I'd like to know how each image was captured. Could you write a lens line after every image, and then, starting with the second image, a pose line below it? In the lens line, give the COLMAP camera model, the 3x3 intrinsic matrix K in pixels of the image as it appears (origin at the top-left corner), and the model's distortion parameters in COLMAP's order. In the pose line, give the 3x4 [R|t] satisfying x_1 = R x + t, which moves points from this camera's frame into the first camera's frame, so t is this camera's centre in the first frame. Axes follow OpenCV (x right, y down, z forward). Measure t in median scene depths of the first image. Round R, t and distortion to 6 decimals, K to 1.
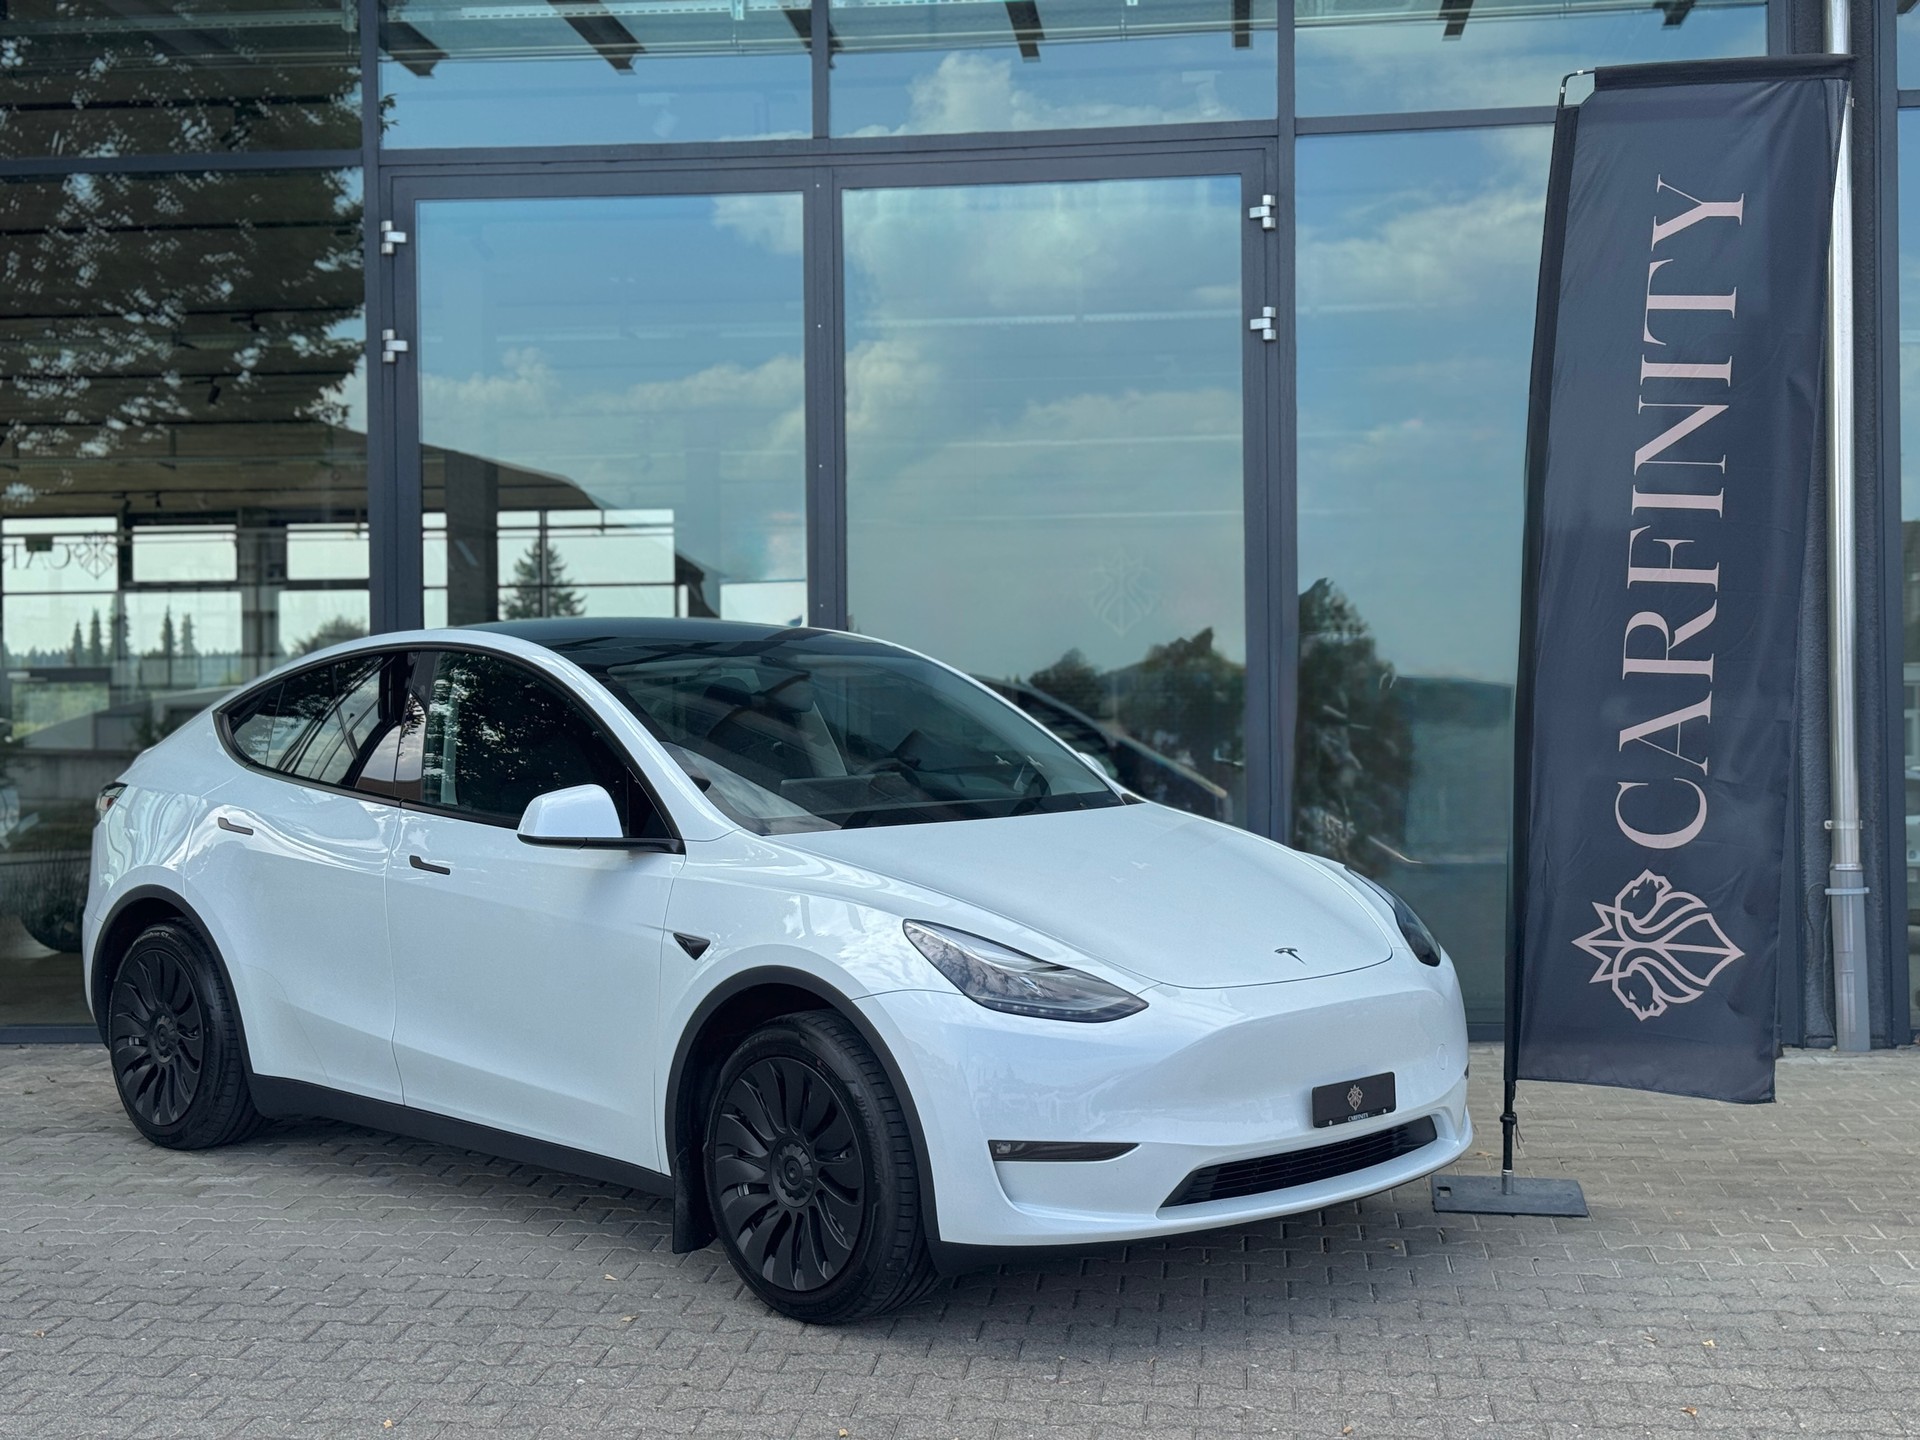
lens RADIAL K [[2587.2, 0, 945.2], [0, 2587.2, 733.3], [0, 0, 1]] dist [0.106639, 0.000000]
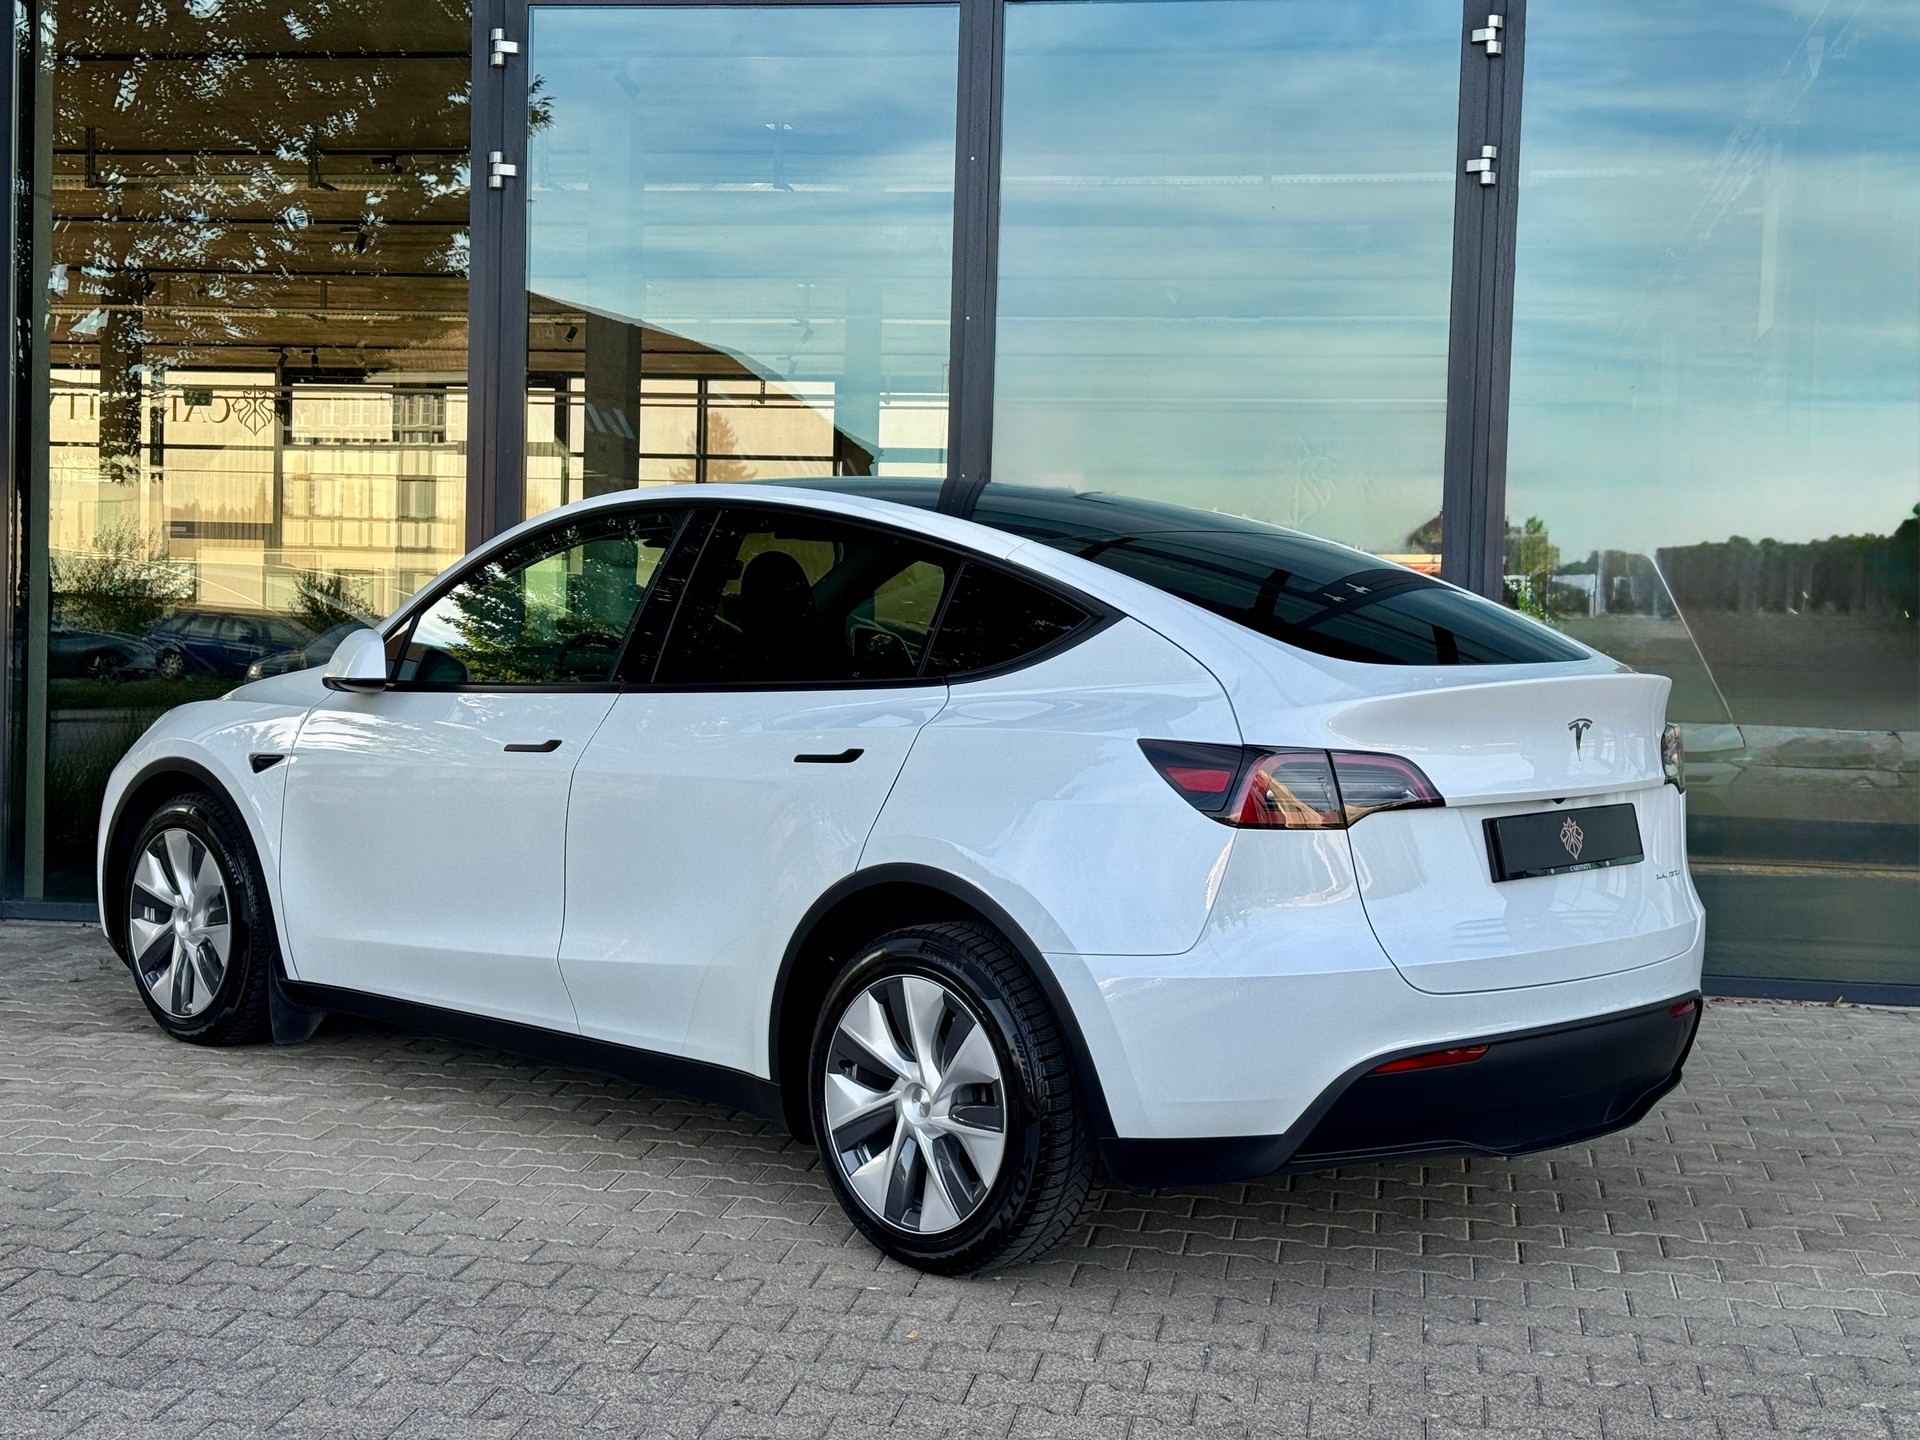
lens RADIAL K [[2587.2, 0, 948.5], [0, 2587.2, 732.2], [0, 0, 1]] dist [0.106639, 0.000000]
pose [[0.997354, 0.038631, -0.061587, 0.005420], [-0.035920, 0.998362, 0.044530, -0.000527], [0.063206, -0.042200, 0.997108, 0.107576]]
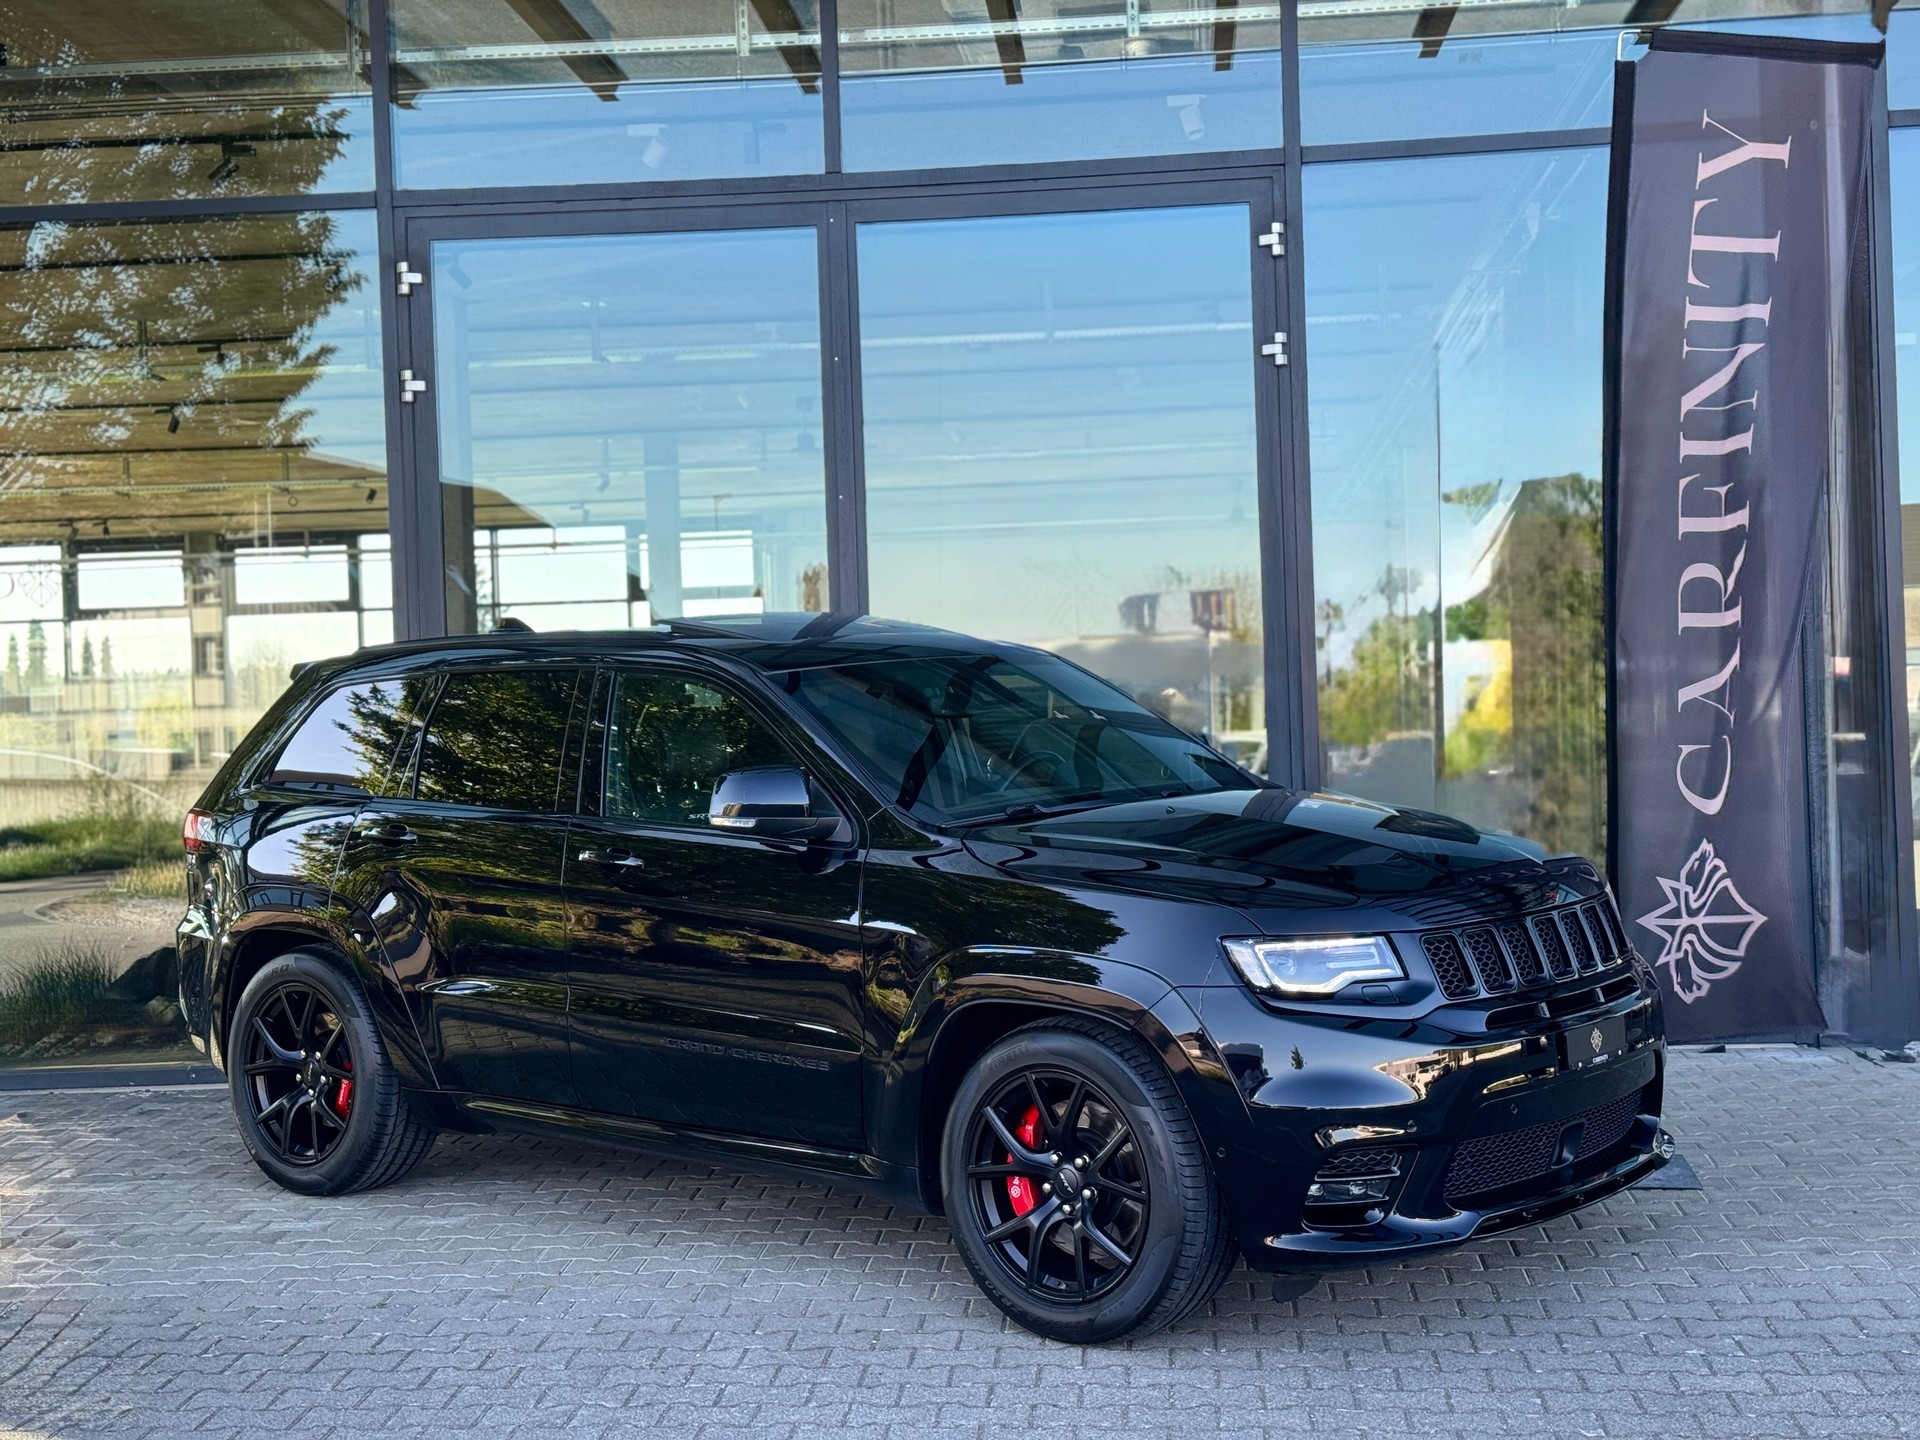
lens RADIAL K [[2587.2, 0, 953.7], [0, 2587.2, 720.8], [0, 0, 1]] dist [0.106639, 0.000000]
pose [[0.999243, -0.022904, 0.031461, -0.038529], [0.023088, 0.999718, -0.005476, -0.009286], [-0.031326, 0.006199, 0.999490, -0.011432]]
